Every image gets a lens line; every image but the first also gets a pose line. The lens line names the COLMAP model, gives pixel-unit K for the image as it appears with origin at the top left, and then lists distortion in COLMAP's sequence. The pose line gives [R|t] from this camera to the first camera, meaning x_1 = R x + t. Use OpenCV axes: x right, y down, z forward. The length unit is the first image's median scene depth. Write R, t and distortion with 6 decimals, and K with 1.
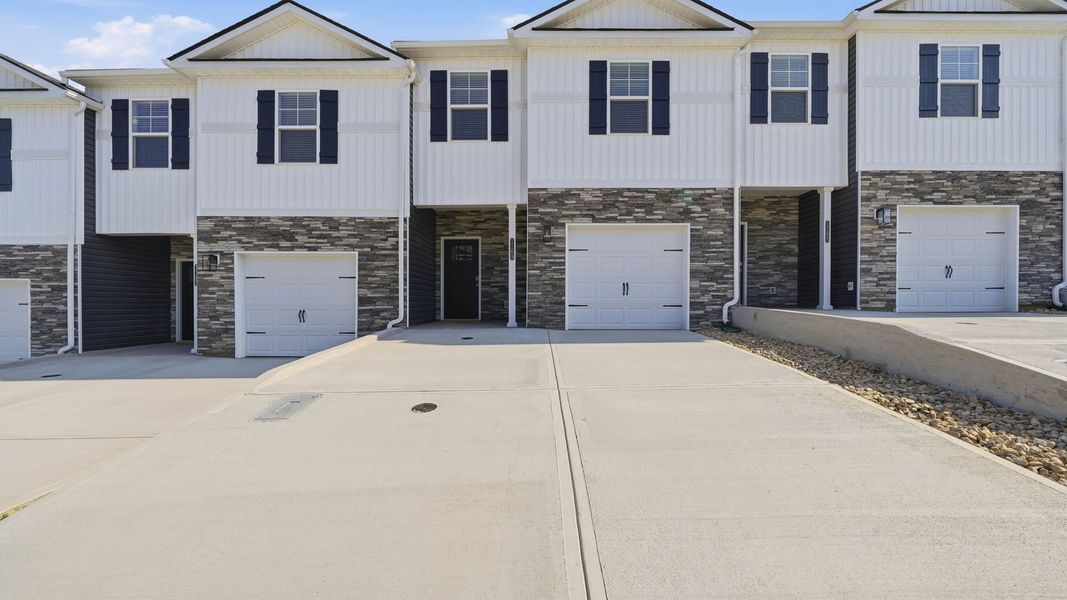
lens RADIAL K [[411.2, 0, 533.9], [0, 411.2, 305.1], [0, 0, 1]] dist [-0.002210, -0.000604]
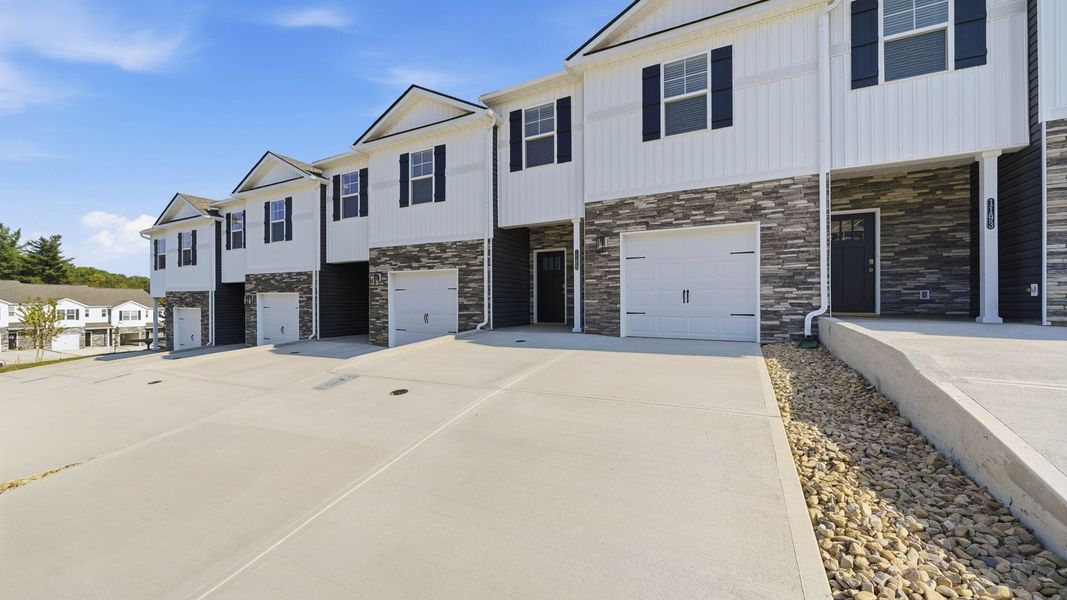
lens RADIAL K [[411.2, 0, 541.2], [0, 411.2, 300.1], [0, 0, 1]] dist [-0.002210, -0.000604]
pose [[0.881149, -0.001197, -0.472838, 0.386482], [-0.002128, 0.999977, -0.006496, -0.023961], [0.472835, 0.006730, 0.881125, 0.006517]]
